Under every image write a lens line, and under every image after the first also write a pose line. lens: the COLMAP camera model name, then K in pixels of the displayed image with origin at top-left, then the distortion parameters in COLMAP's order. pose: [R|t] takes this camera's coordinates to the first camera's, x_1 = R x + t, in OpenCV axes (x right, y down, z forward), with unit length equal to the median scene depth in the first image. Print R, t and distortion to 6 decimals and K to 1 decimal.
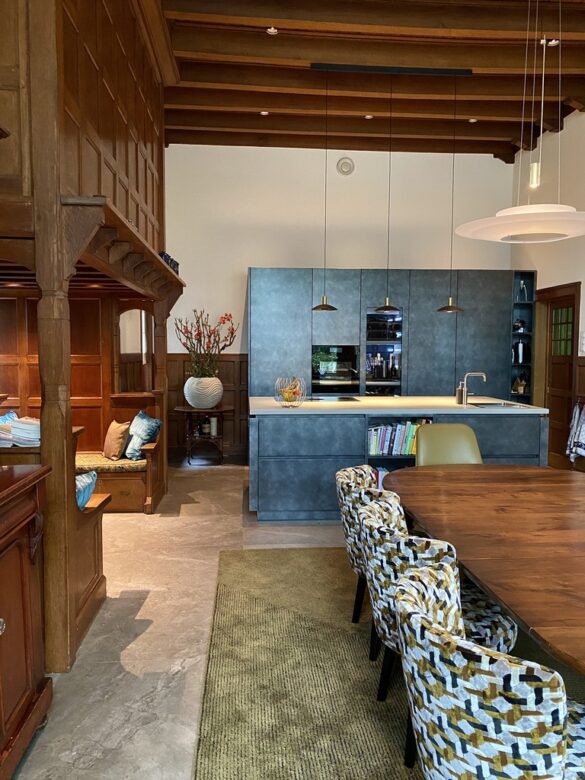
lens RADIAL K [[594.9, 0, 292.5], [0, 594.9, 390.0], [0, 0, 1]] dist [0.067702, -0.071015]
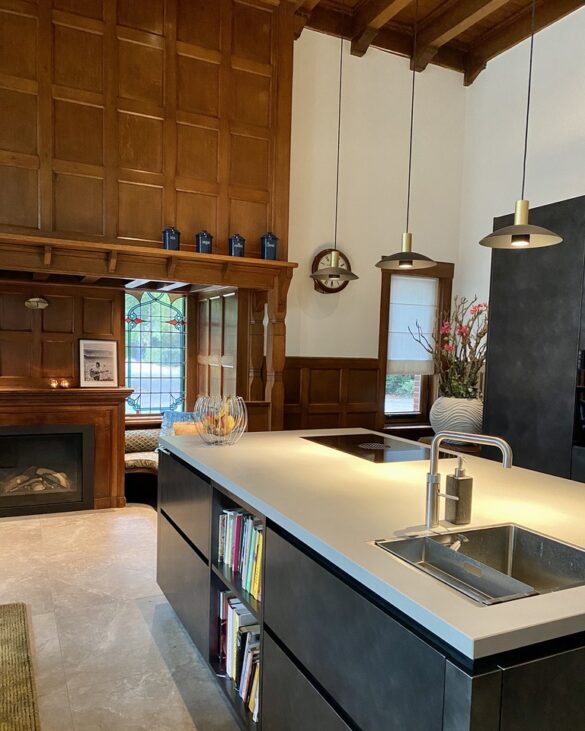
lens RADIAL K [[589.4, 0, 293.4], [0, 589.4, 402.6], [0, 0, 1]] dist [0.028639, -0.001450]
pose [[0.358650, 0.089405, -0.929181, 0.565054], [-0.087865, 0.994217, 0.061748, -0.056609], [0.929328, 0.059497, 0.364432, 0.823525]]
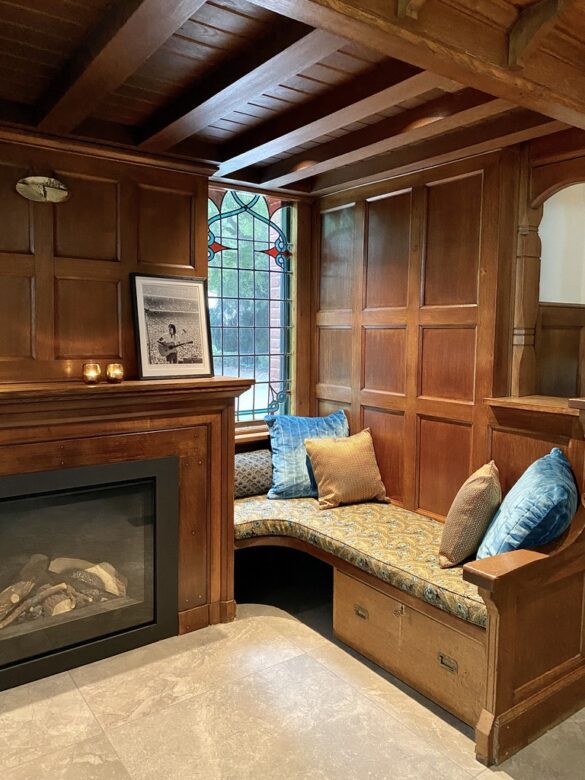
lens RADIAL K [[594.9, 0, 292.5], [0, 594.9, 390.0], [0, 0, 1]] dist [0.067702, -0.071015]
pose [[0.516416, 0.084021, -0.852206, -0.019970], [-0.061198, 0.996251, 0.061138, -0.016282], [0.854148, 0.020581, 0.519622, 0.711158]]
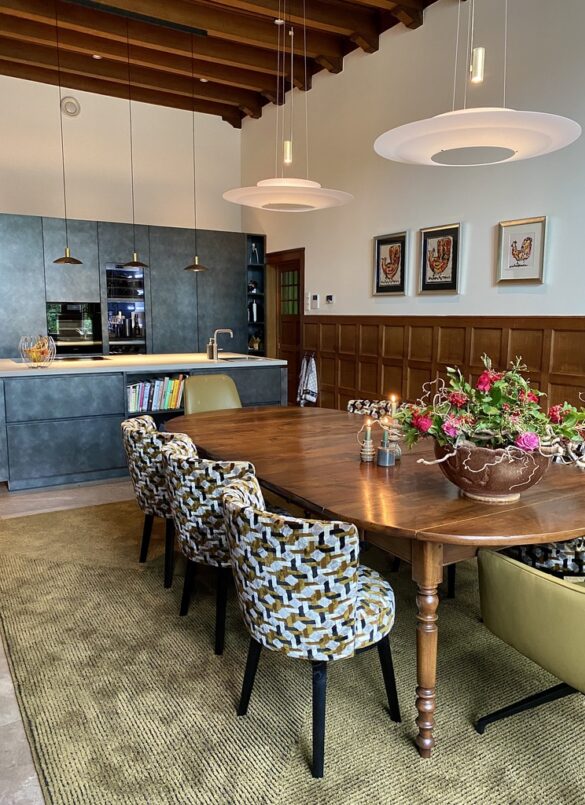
lens RADIAL K [[625.7, 0, 292.5], [0, 625.7, 402.5], [0, 0, 1]] dist [0.094009, -0.105521]
pose [[0.894910, -0.061806, 0.441946, -0.094637], [0.029162, 0.996345, 0.080288, 0.016170], [-0.445293, -0.058962, 0.893441, -0.071088]]
